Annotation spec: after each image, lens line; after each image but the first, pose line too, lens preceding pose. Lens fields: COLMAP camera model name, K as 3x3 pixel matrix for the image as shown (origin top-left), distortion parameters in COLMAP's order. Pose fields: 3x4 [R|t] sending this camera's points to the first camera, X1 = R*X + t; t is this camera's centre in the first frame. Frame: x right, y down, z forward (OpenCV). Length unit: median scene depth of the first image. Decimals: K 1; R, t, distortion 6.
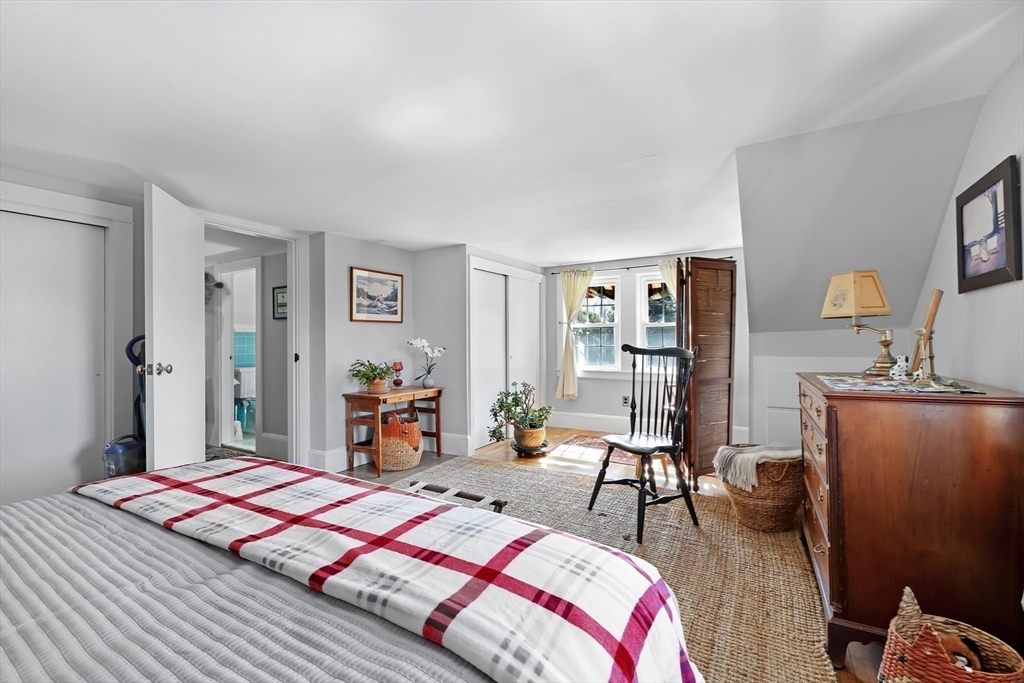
lens RADIAL K [[442.5, 0, 511.5], [0, 442.5, 336.7], [0, 0, 1]] dist [0.000816, -0.000034]
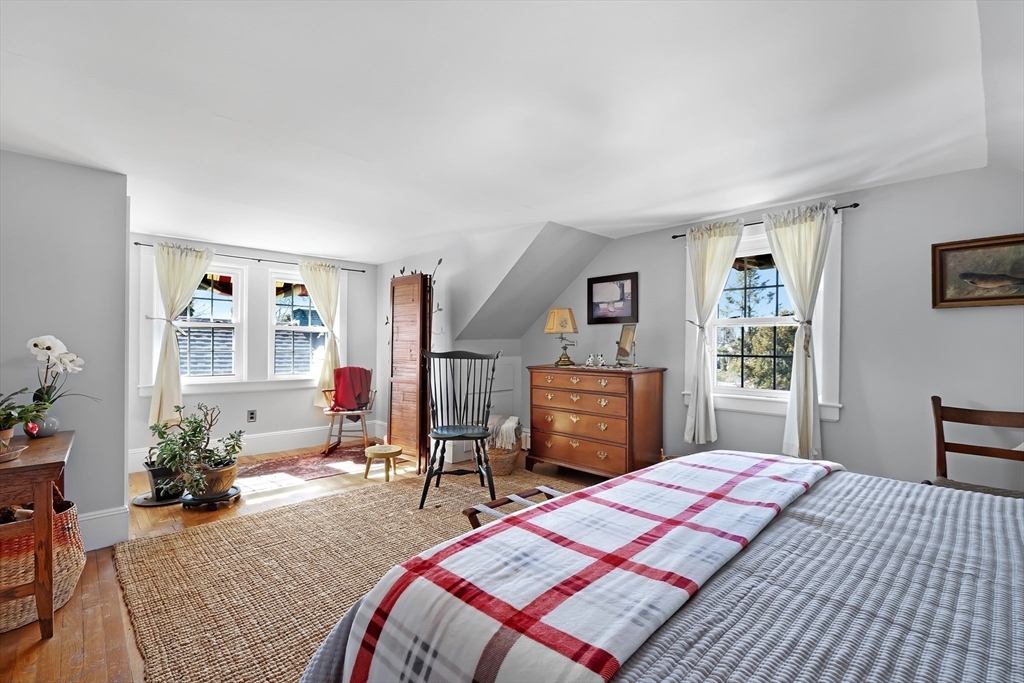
lens RADIAL K [[444.5, 0, 511.5], [0, 444.5, 346.9], [0, 0, 1]] dist [-0.001294, 0.000003]
pose [[0.279325, 0.004022, 0.960188, -1.006871], [-0.014088, 0.999901, -0.000091, 0.013810], [-0.960093, -0.013502, 0.279354, 0.679616]]
